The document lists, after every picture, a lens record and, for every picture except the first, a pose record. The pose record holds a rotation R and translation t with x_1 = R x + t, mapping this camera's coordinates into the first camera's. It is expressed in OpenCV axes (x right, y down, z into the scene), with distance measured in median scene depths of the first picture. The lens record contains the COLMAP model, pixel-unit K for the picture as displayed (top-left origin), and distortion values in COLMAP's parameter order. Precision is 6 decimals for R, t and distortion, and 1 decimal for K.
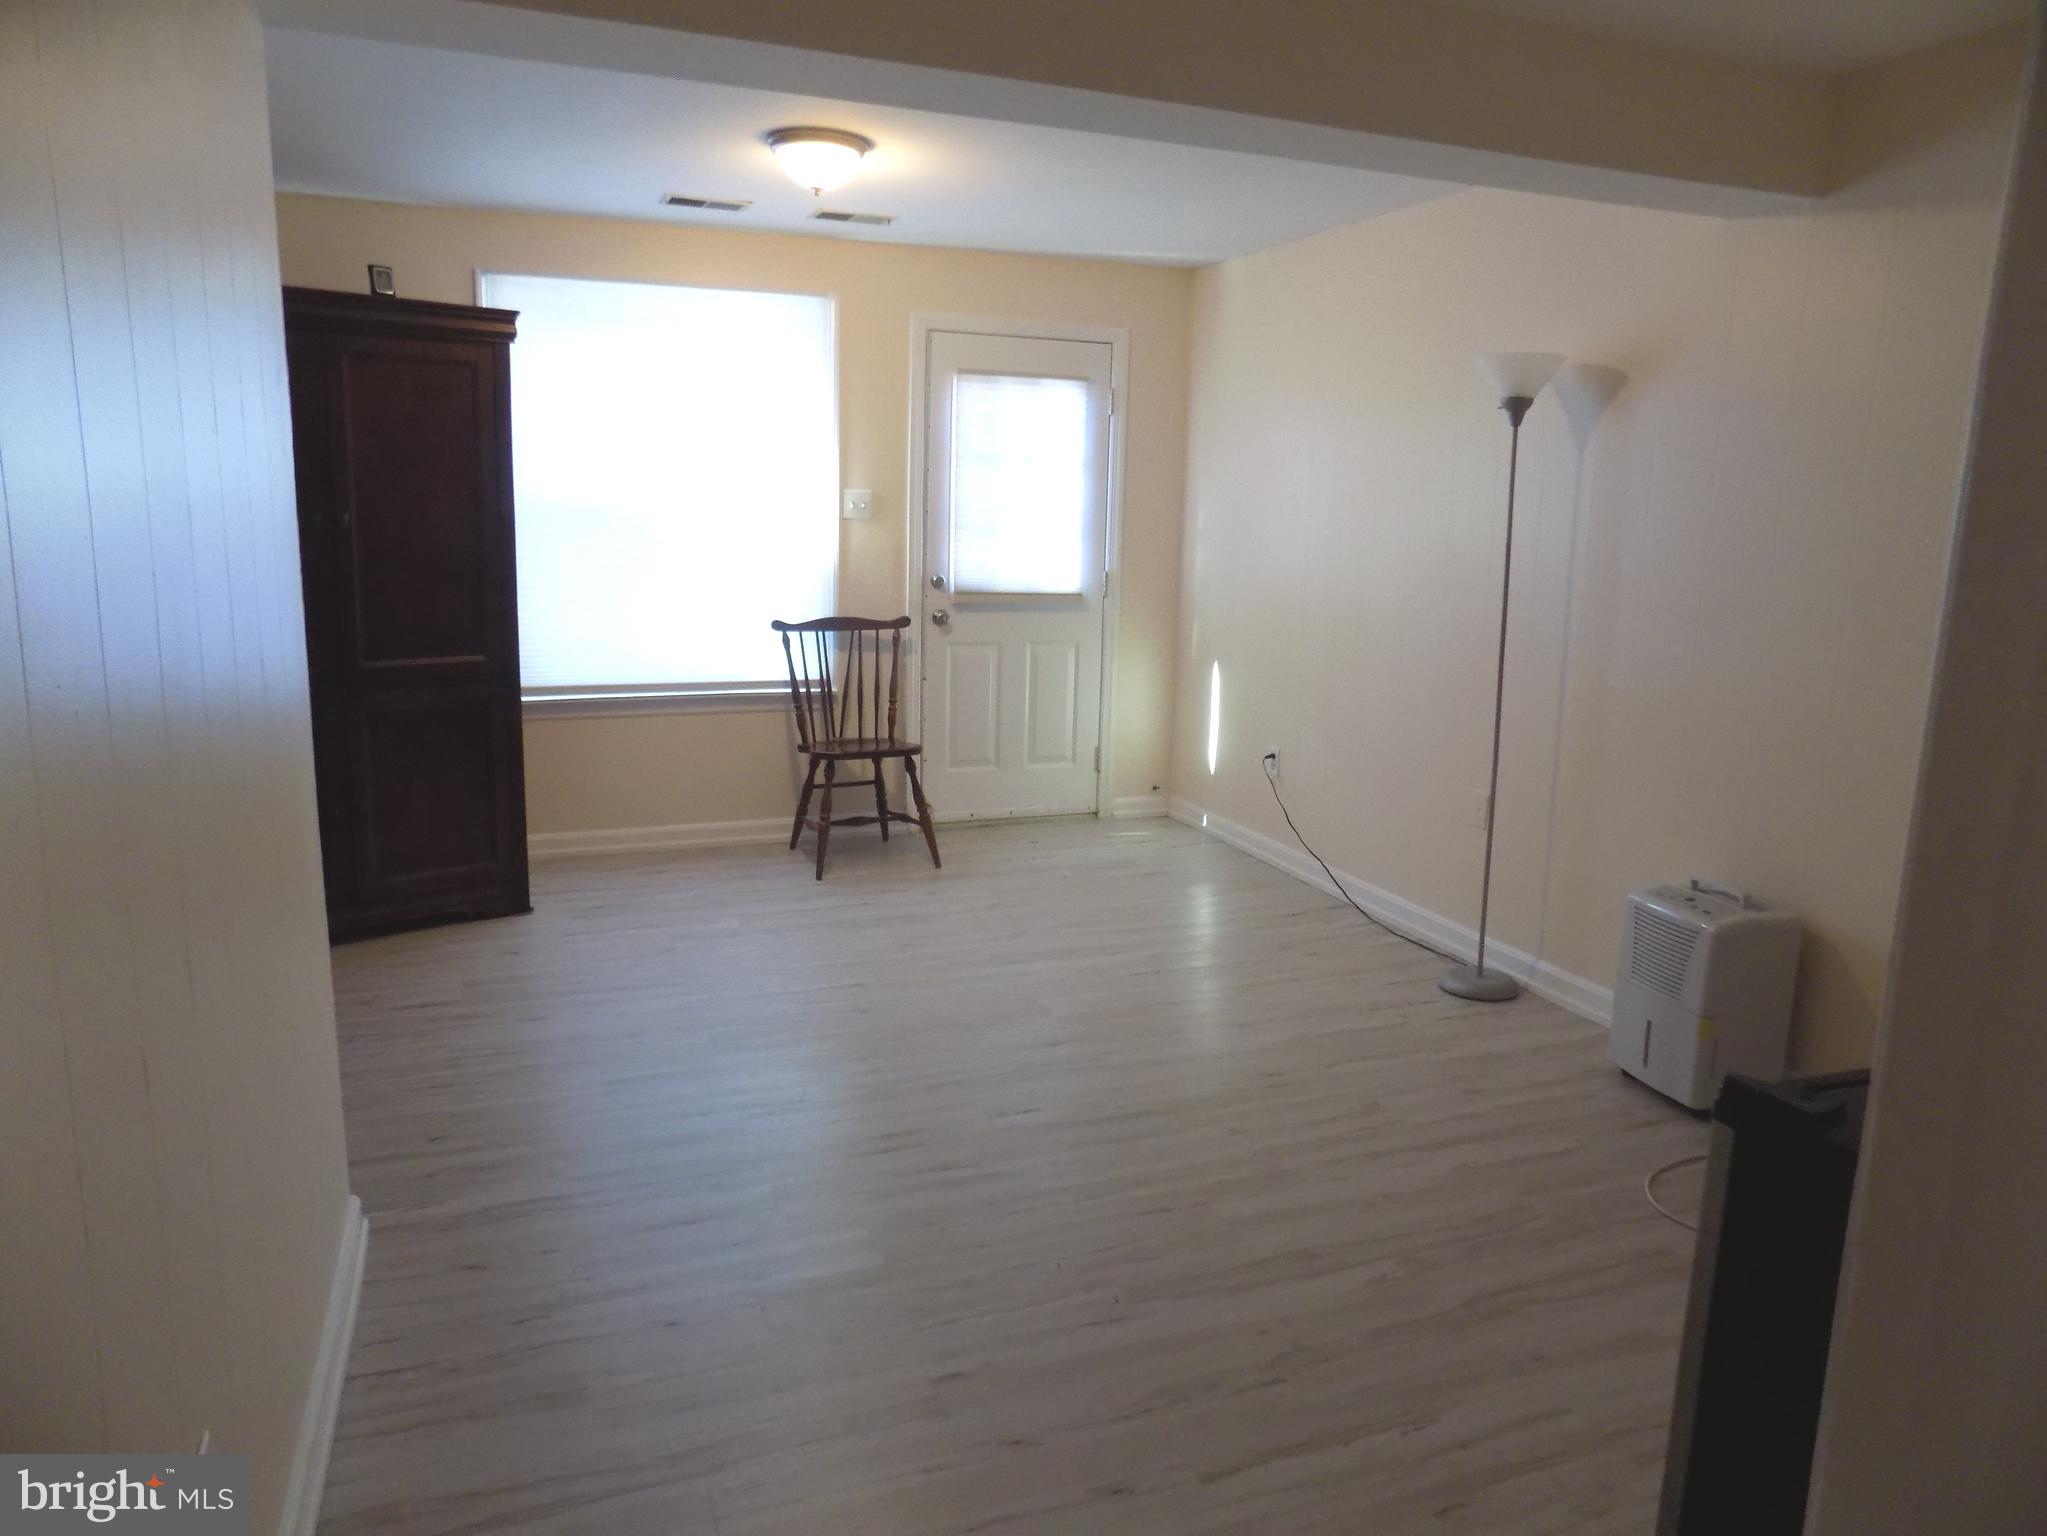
lens RADIAL K [[1391.5, 0, 1023.5], [0, 1391.5, 768.0], [0, 0, 1]] dist [-0.074603, 0.072283]
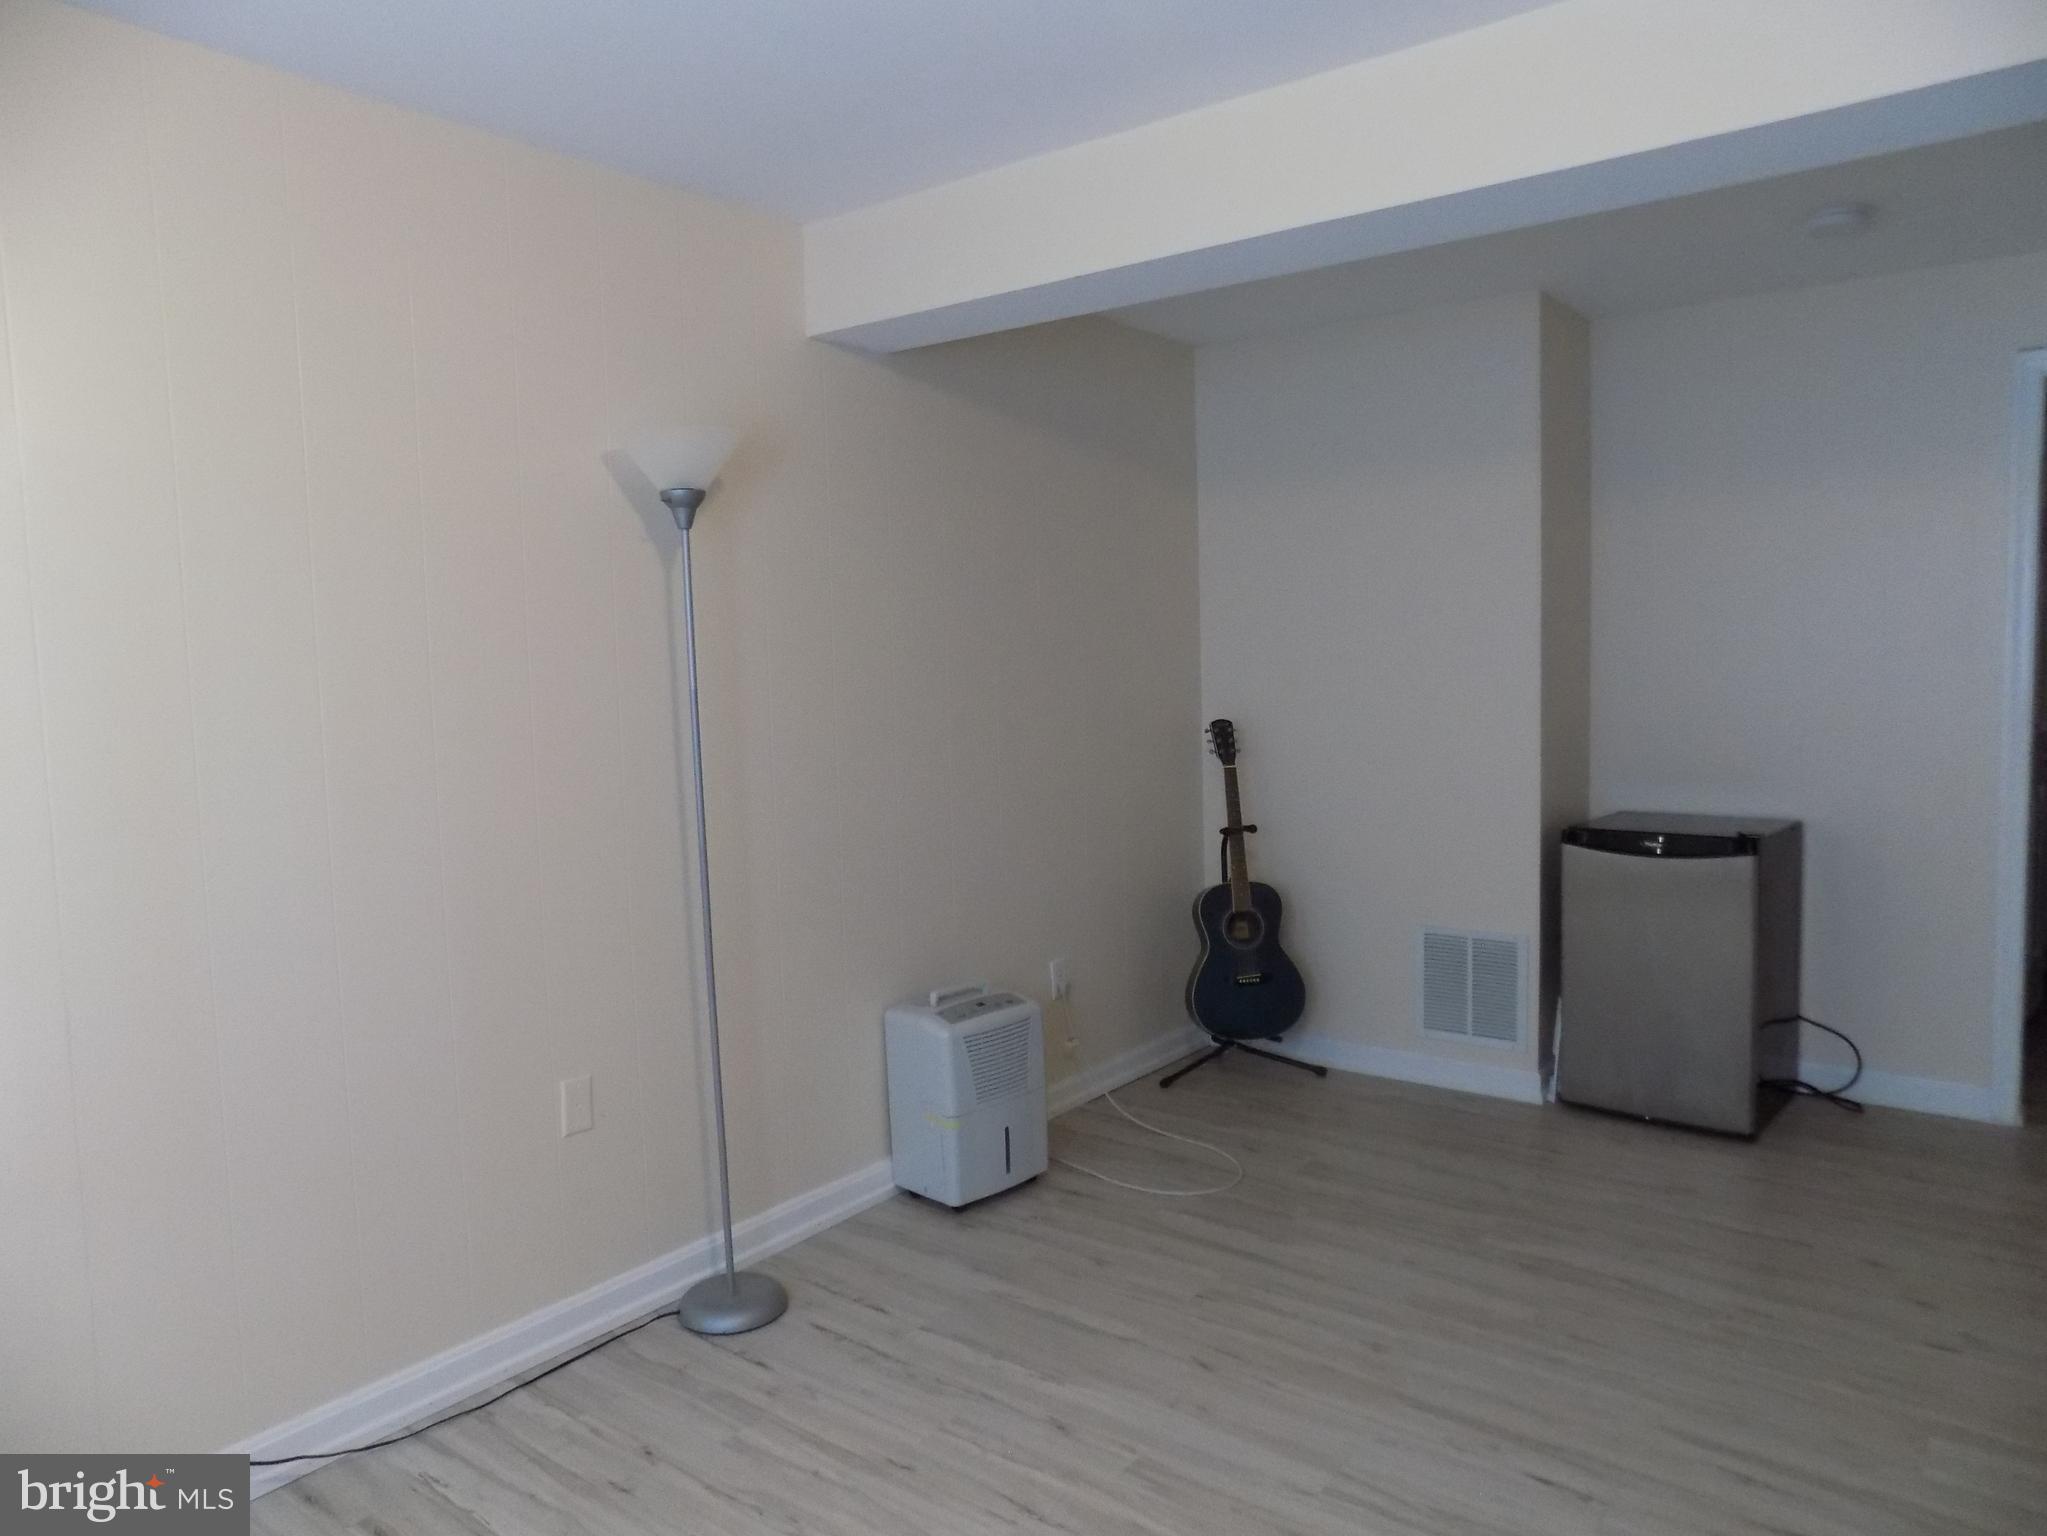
lens RADIAL K [[1391.5, 0, 1023.5], [0, 1391.5, 768.0], [0, 0, 1]] dist [-0.074603, 0.072283]
pose [[-0.515916, -0.084566, 0.852455, -0.247717], [0.176874, 0.963157, 0.202594, -0.170618], [-0.838181, 0.255299, -0.481950, 0.857887]]
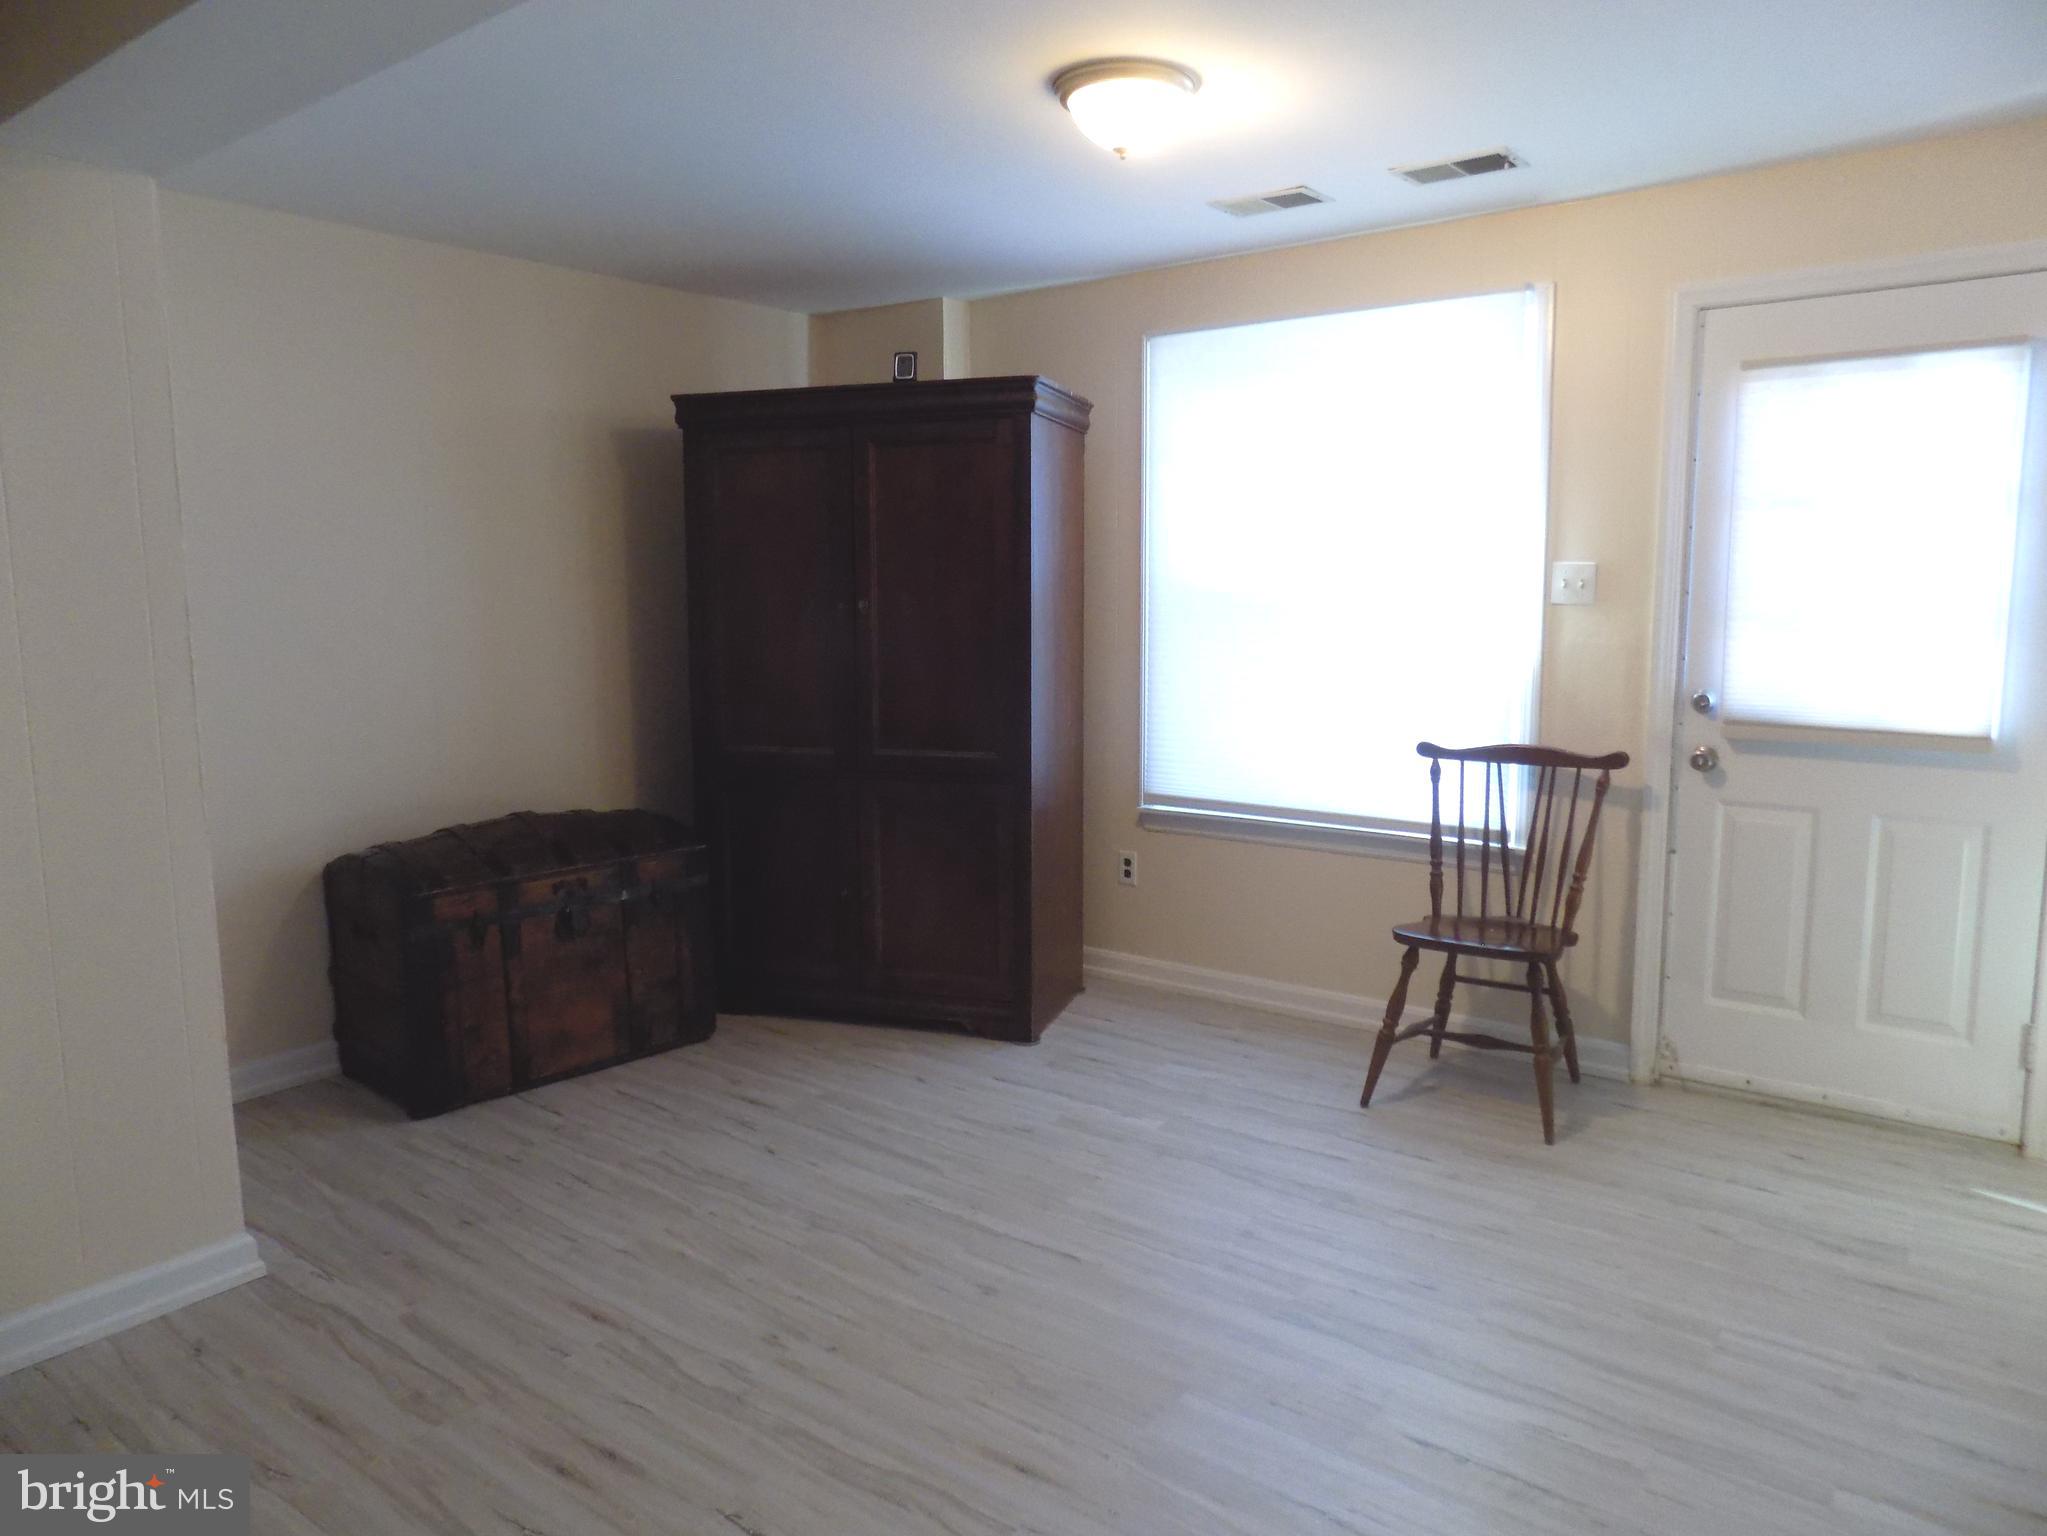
lens RADIAL K [[1391.5, 0, 1023.5], [0, 1391.5, 768.0], [0, 0, 1]] dist [-0.074603, 0.072283]
pose [[0.506969, 0.087569, -0.857505, 0.330215], [-0.145221, 0.989283, 0.015170, -0.071229], [0.849643, 0.116837, 0.514253, 0.433293]]
